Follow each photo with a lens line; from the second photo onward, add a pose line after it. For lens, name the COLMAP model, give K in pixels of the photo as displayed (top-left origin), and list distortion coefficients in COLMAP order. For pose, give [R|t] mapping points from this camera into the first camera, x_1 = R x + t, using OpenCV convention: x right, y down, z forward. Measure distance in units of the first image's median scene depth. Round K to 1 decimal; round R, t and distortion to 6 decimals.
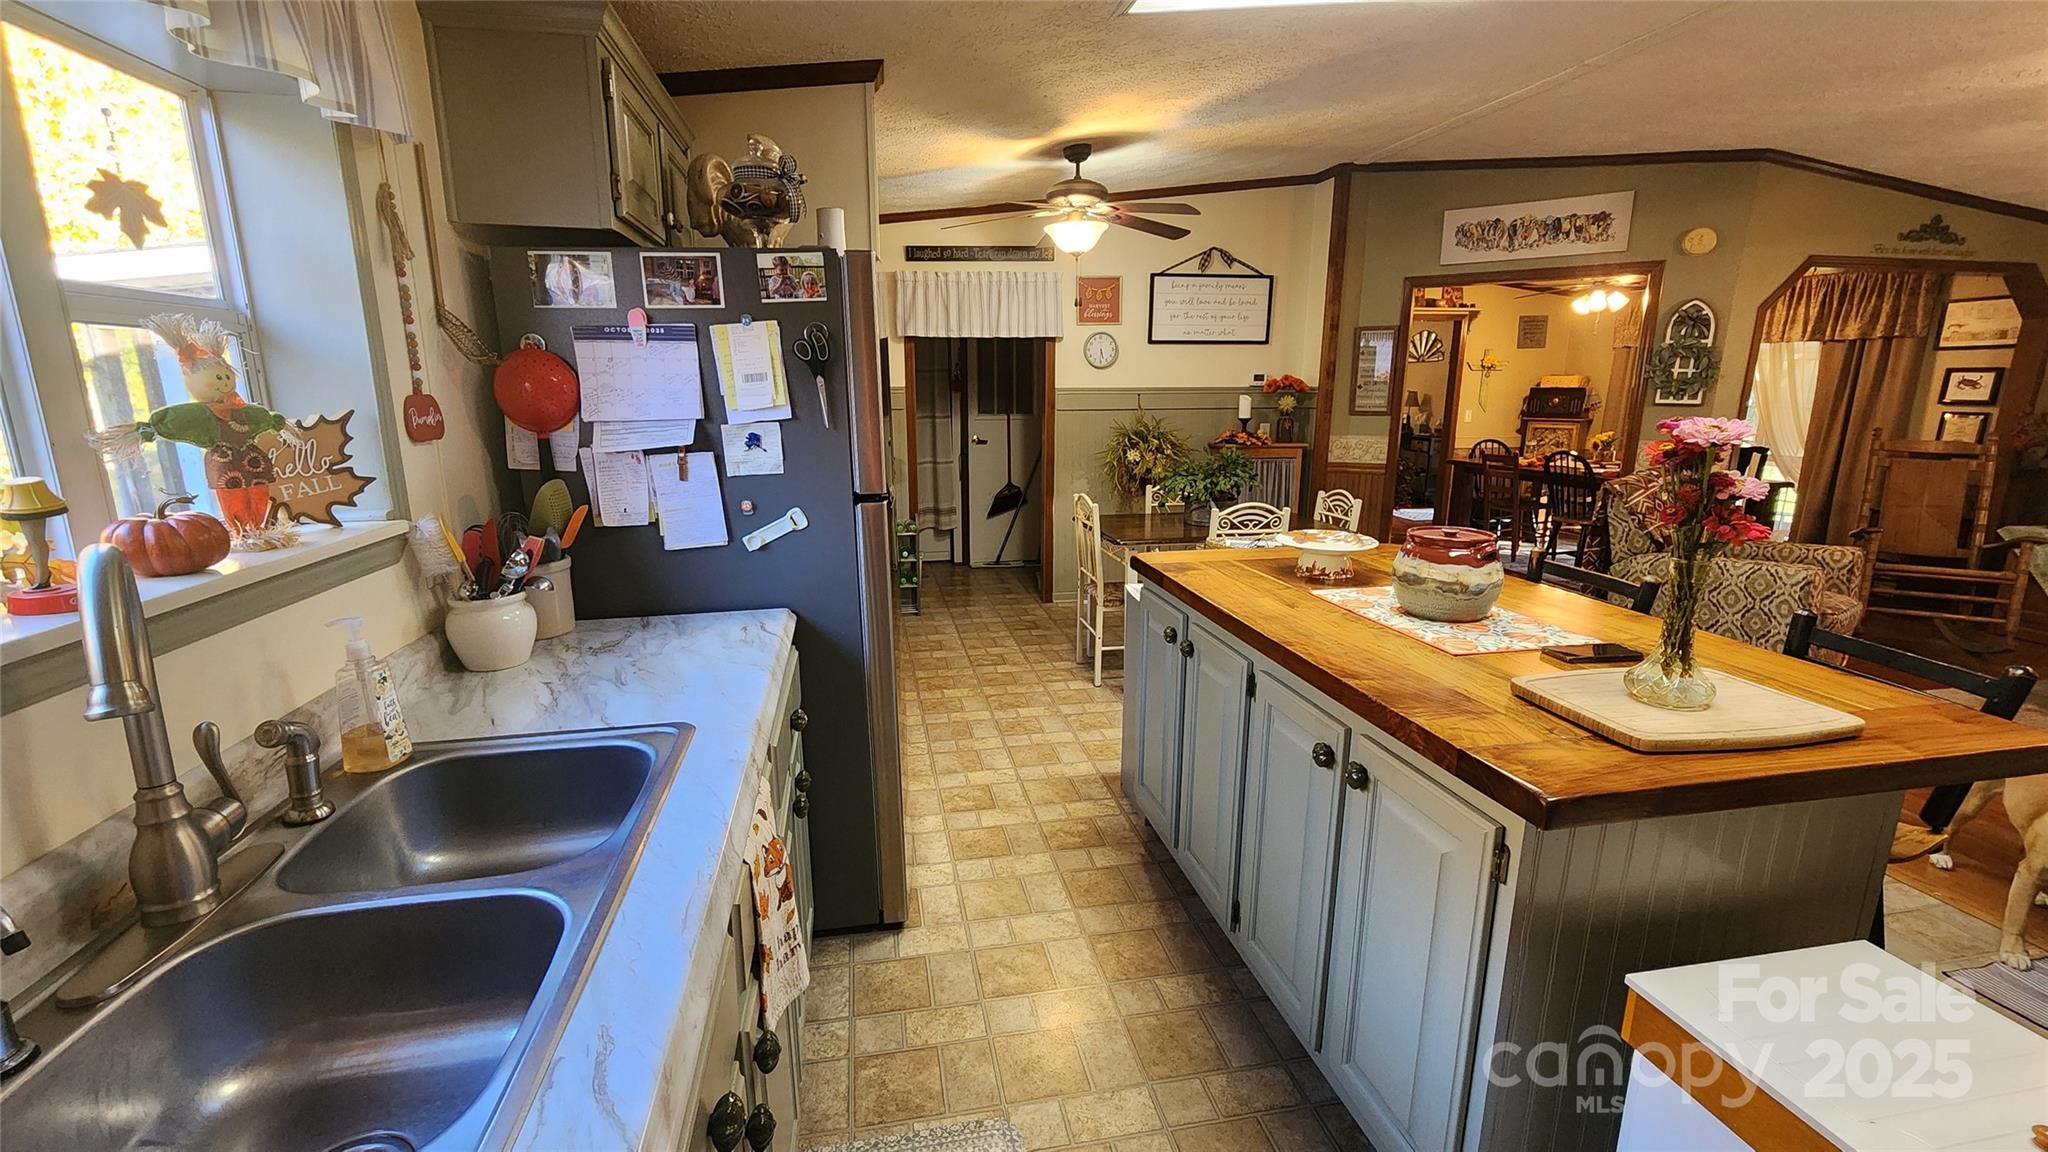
lens RADIAL K [[852.0, 0, 1025.3], [0, 852.0, 572.8], [0, 0, 1]] dist [0.002987, -0.000828]
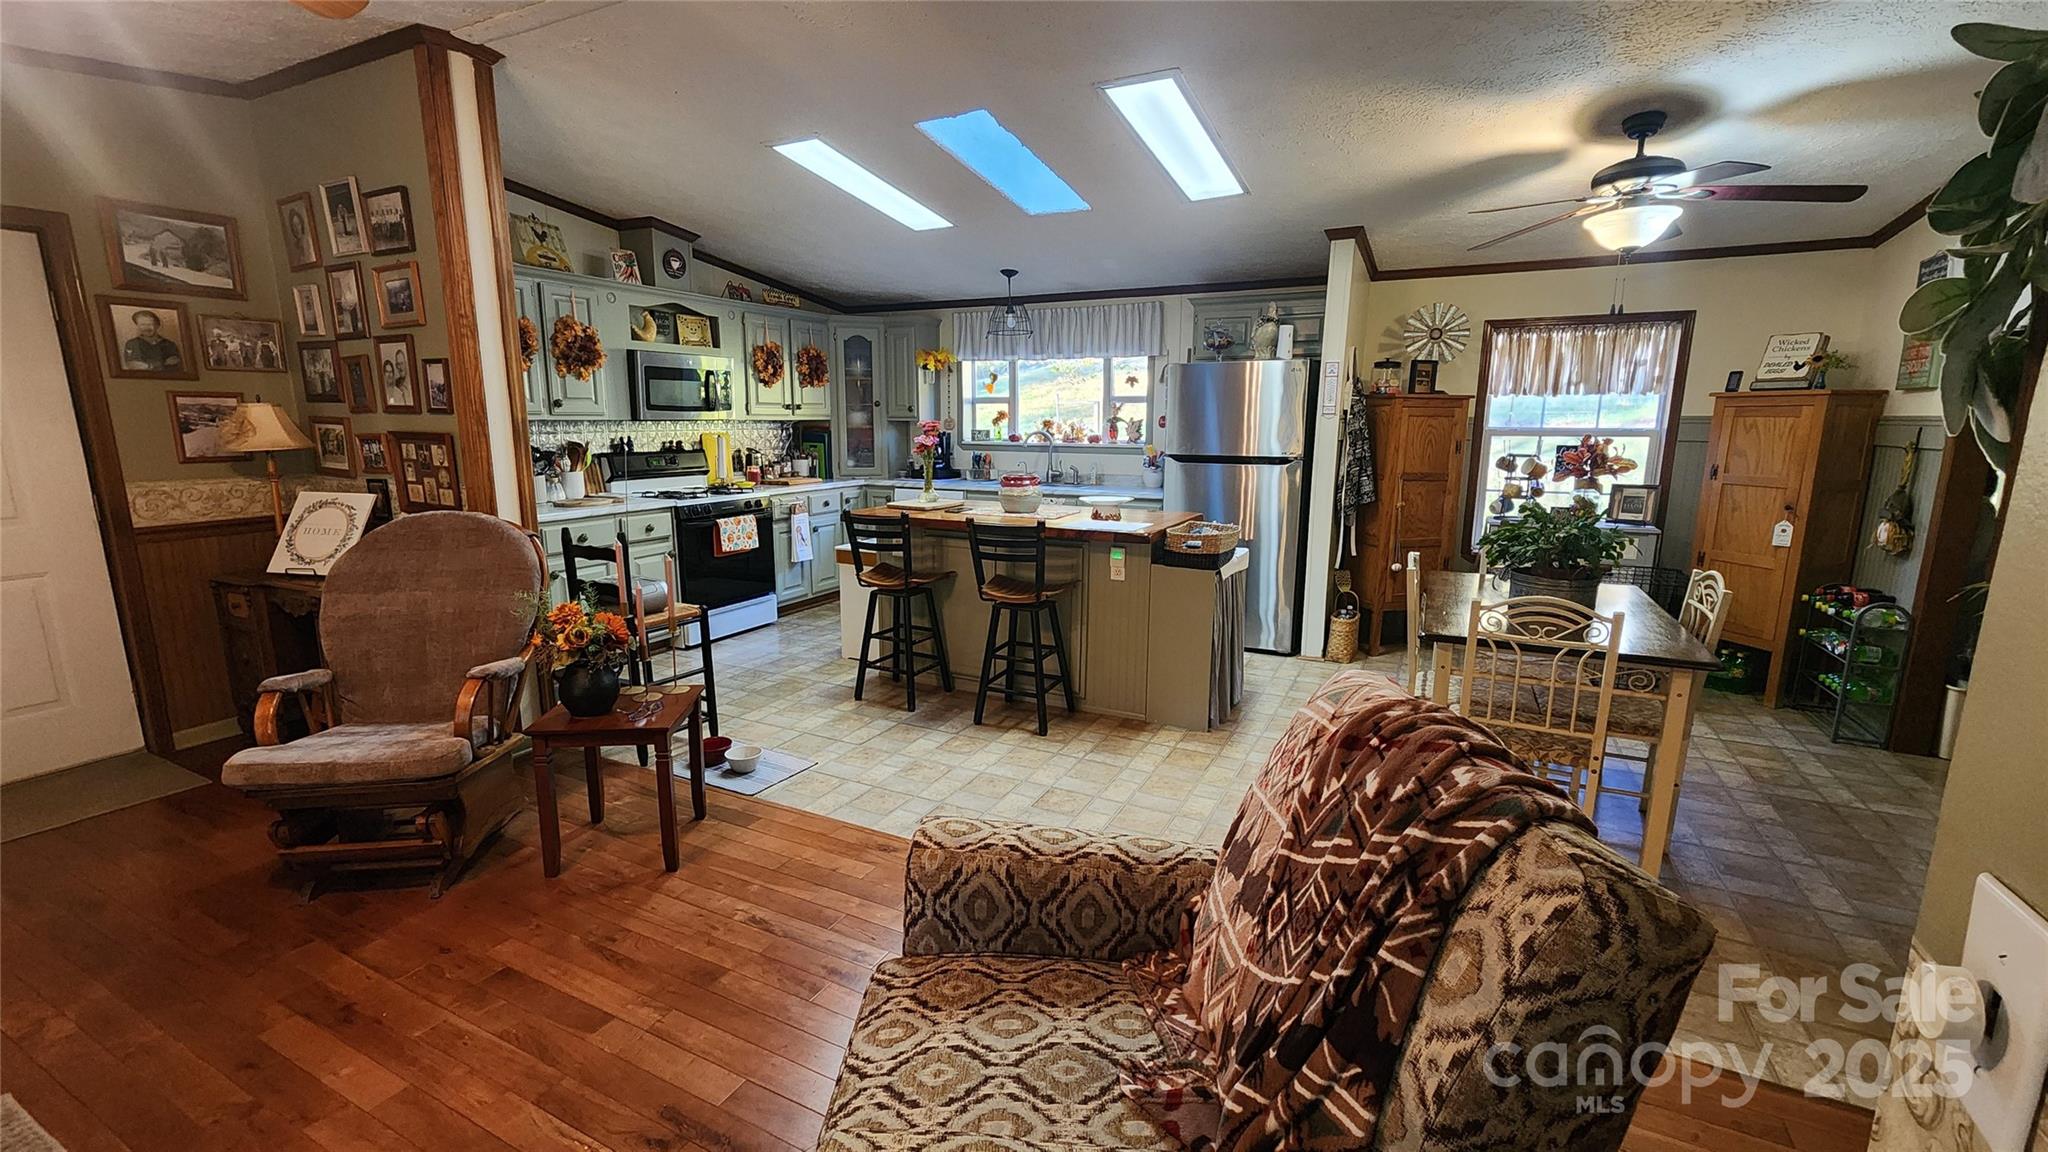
lens RADIAL K [[852.0, 0, 1017.3], [0, 852.0, 572.5], [0, 0, 1]] dist [0.002987, -0.000828]
pose [[-0.617527, 0.140757, -0.773853, 1.095693], [-0.172987, 0.935463, 0.308194, -0.240666], [0.767291, 0.324185, -0.553325, 1.110904]]
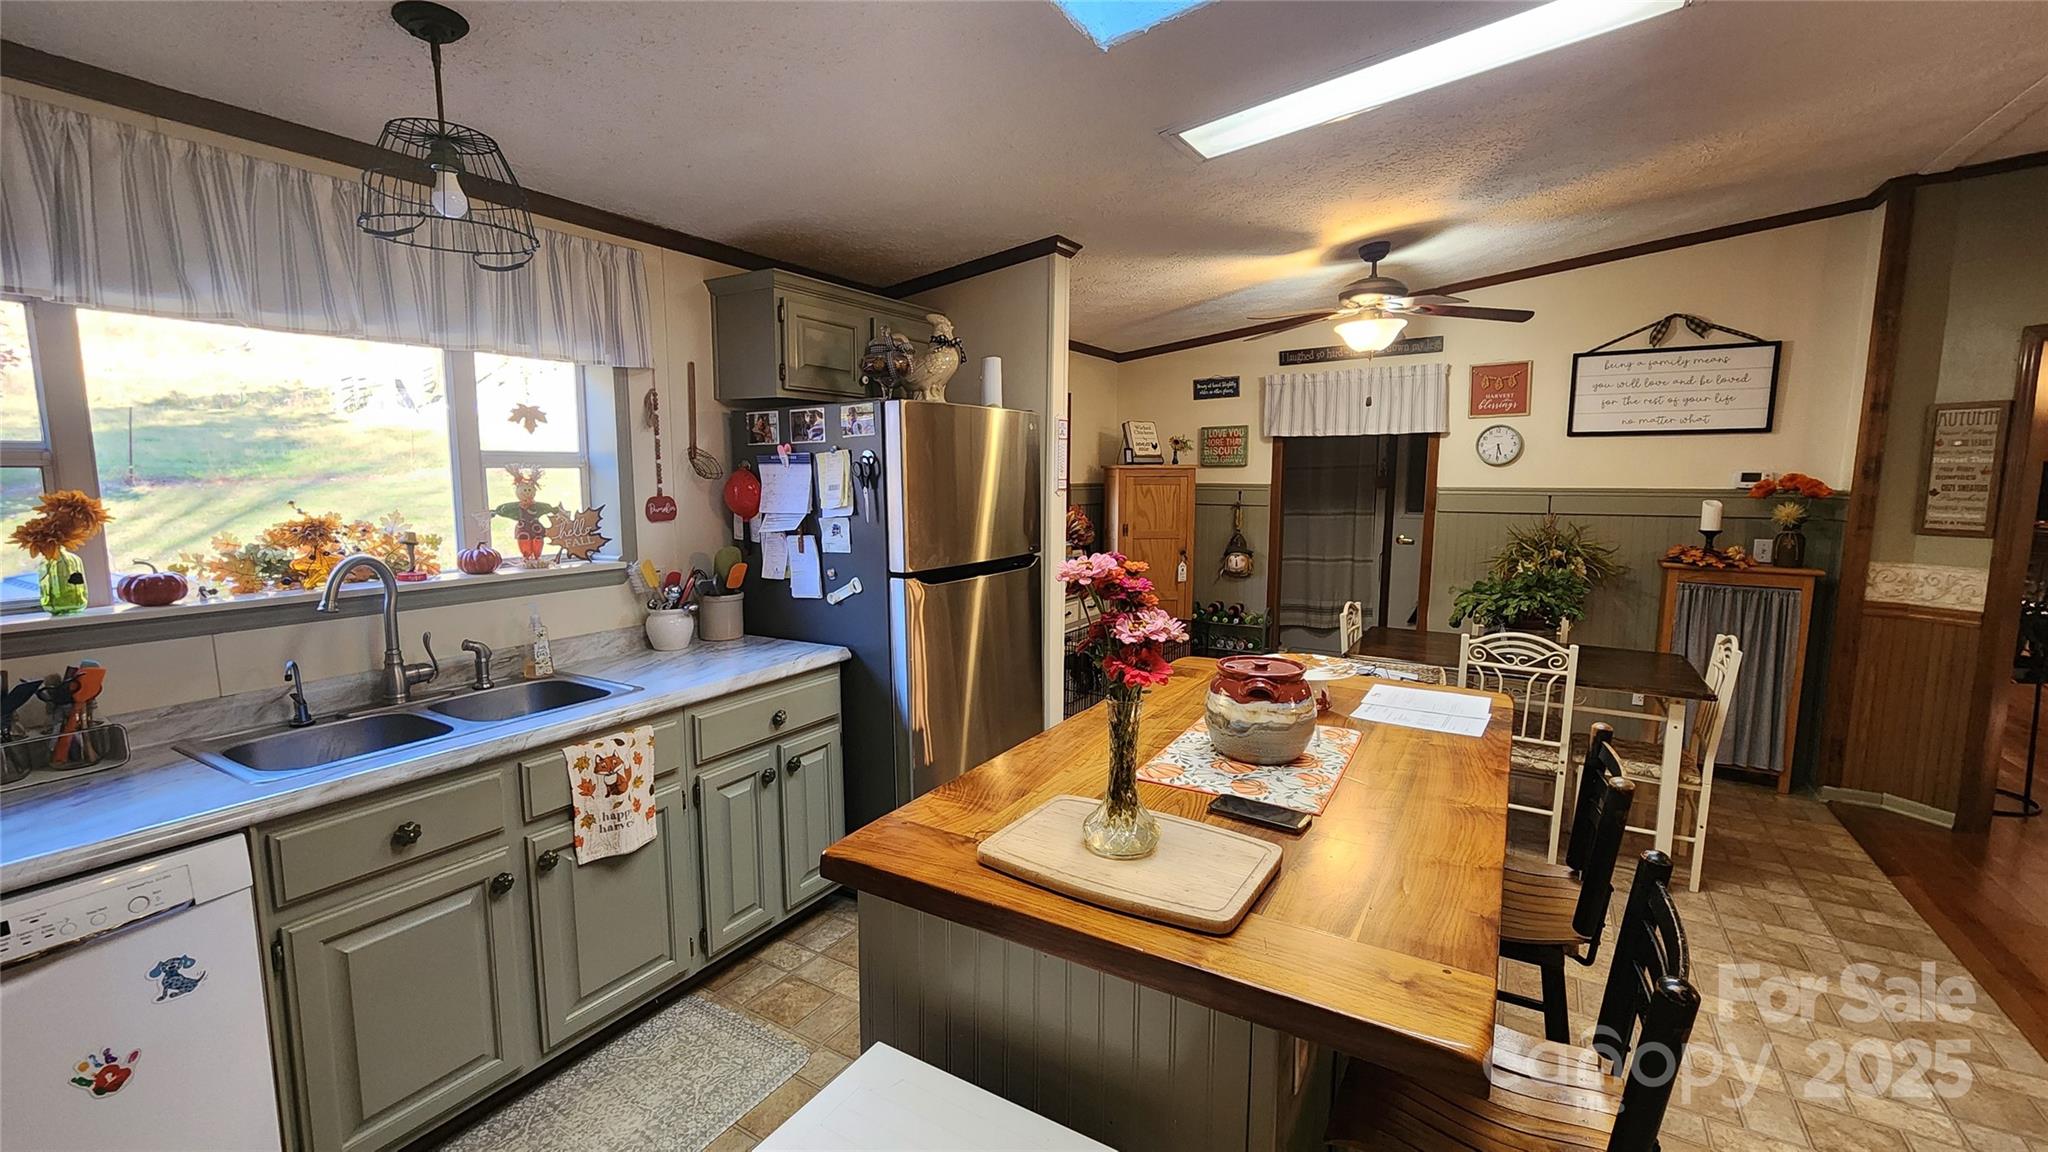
lens RADIAL K [[852.0, 0, 1008.4], [0, 852.0, 569.7], [0, 0, 1]] dist [0.002987, -0.000828]
pose [[0.737202, 0.079986, -0.670921, 0.427039], [-0.147930, 0.987984, -0.044759, -0.031205], [0.659280, 0.132246, 0.740177, 0.058046]]
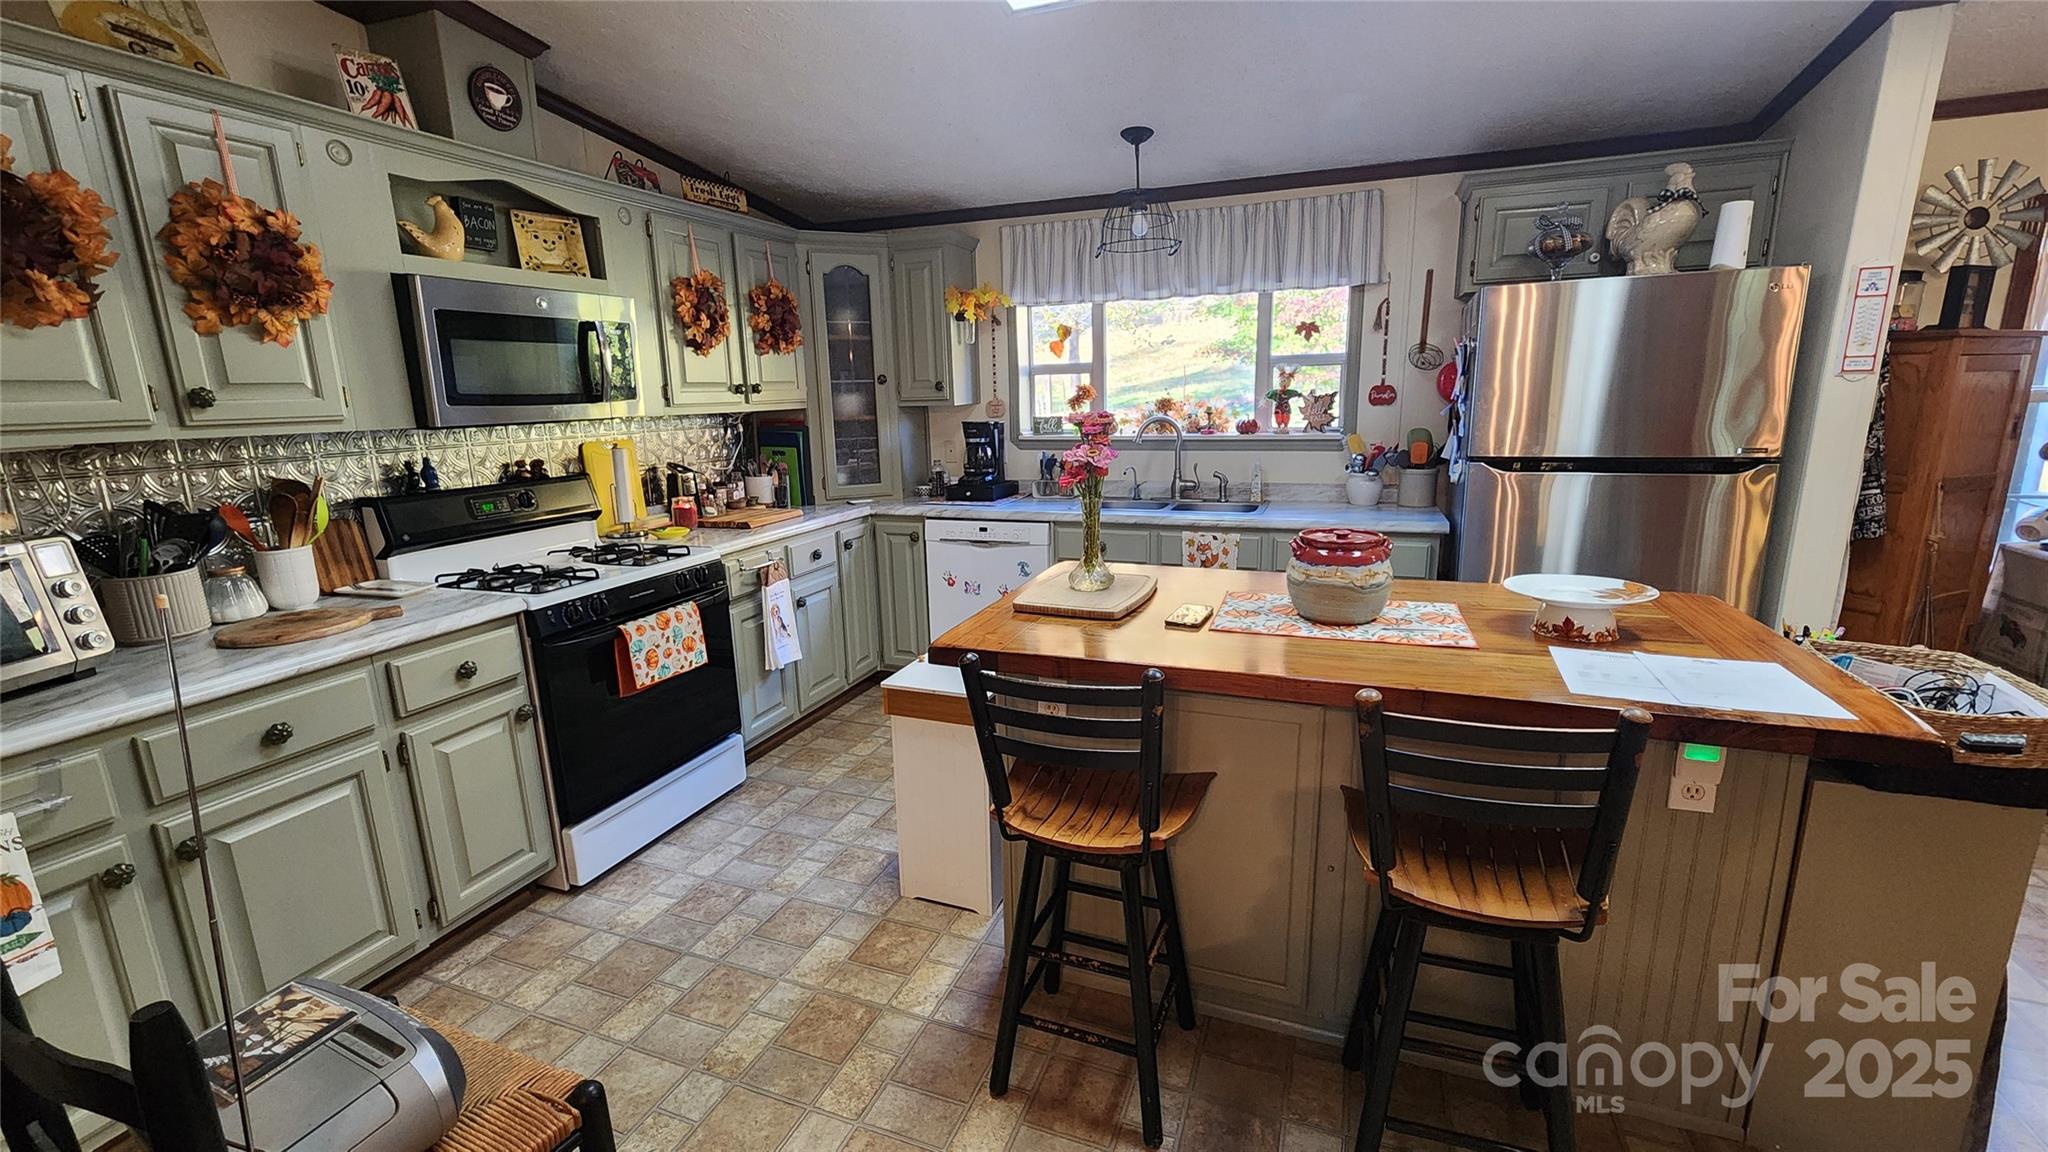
lens RADIAL K [[852.0, 0, 1020.8], [0, 852.0, 575.9], [0, 0, 1]] dist [0.002987, -0.000828]
pose [[-0.535225, 0.195767, -0.821711, 0.720493], [-0.157269, 0.932671, 0.324640, -0.125639], [0.829940, 0.302986, -0.468401, 0.554366]]
